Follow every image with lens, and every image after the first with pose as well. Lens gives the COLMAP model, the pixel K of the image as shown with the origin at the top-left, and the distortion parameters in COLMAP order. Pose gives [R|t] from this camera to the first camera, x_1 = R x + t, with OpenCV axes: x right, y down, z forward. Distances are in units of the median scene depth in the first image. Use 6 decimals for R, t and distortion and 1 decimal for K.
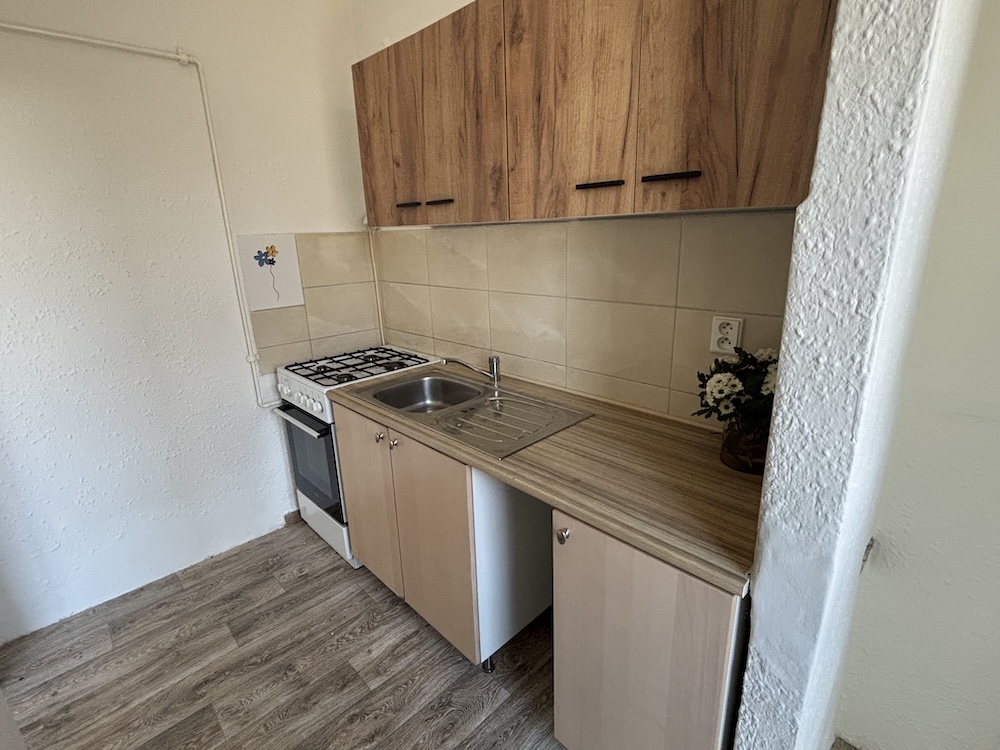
lens RADIAL K [[474.0, 0, 496.1], [0, 474.0, 376.4], [0, 0, 1]] dist [-0.005725, 0.002785]
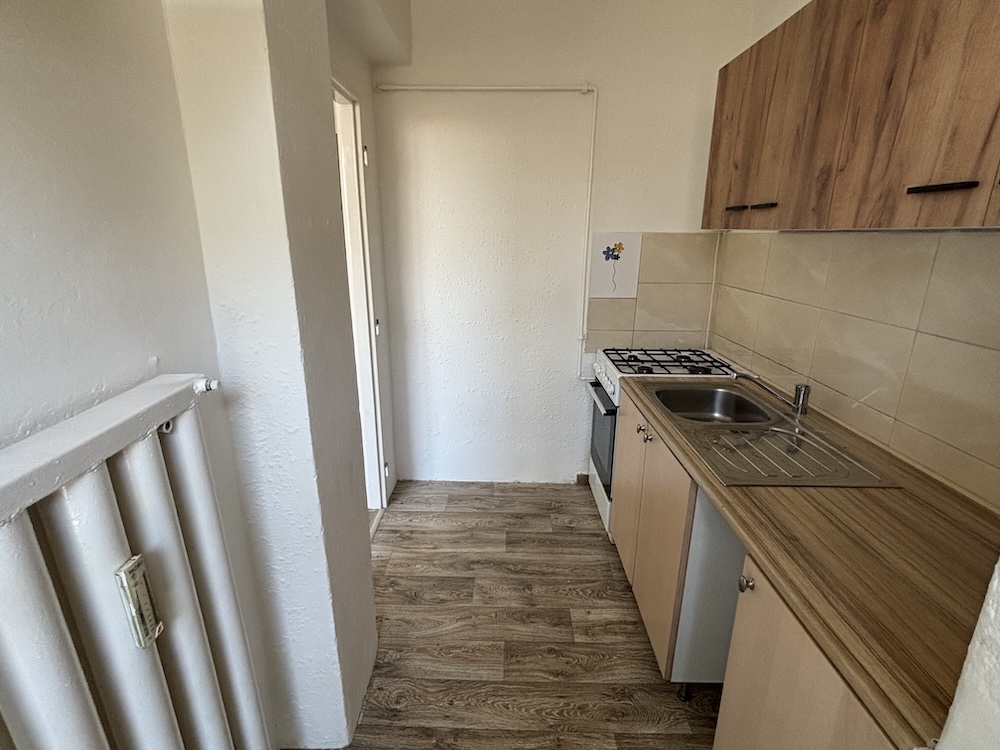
lens RADIAL K [[474.0, 0, 502.4], [0, 474.0, 377.1], [0, 0, 1]] dist [-0.005725, 0.002785]
pose [[0.708515, 0.237676, -0.664468, 0.213671], [-0.230484, 0.967878, 0.100441, -0.018910], [0.666996, 0.081985, 0.740537, -0.002227]]
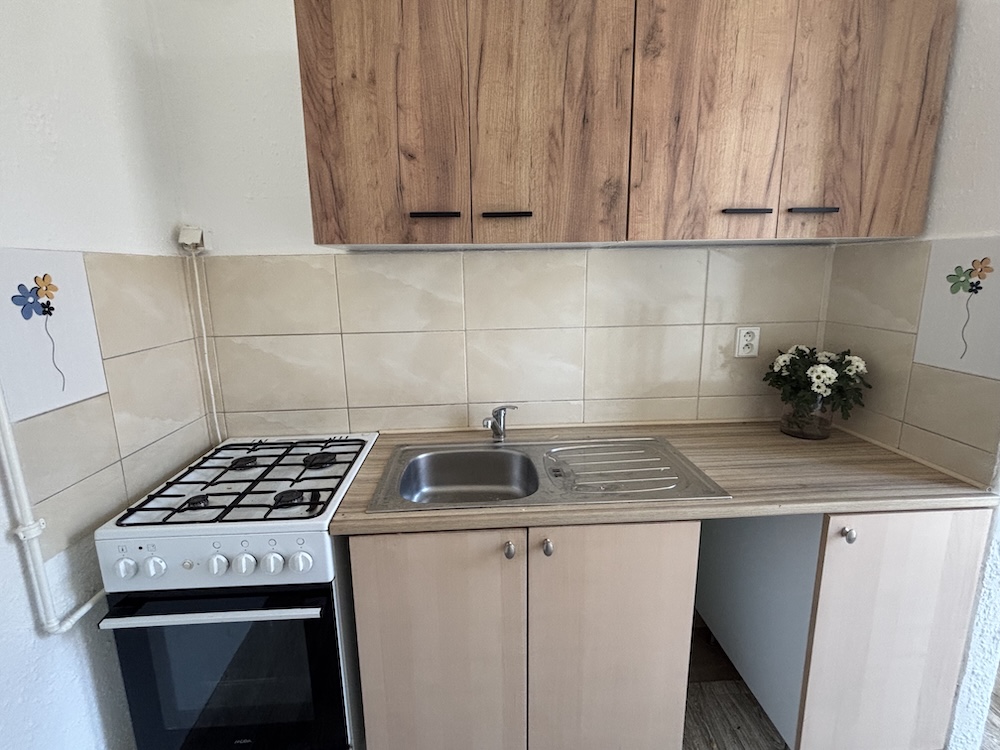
lens RADIAL K [[474.0, 0, 501.3], [0, 474.0, 372.7], [0, 0, 1]] dist [-0.005725, 0.002785]
pose [[0.664534, -0.138752, 0.734263, -0.721181], [0.215904, 0.976354, -0.010902, -0.110970], [-0.715388, 0.165775, 0.678778, 0.525826]]
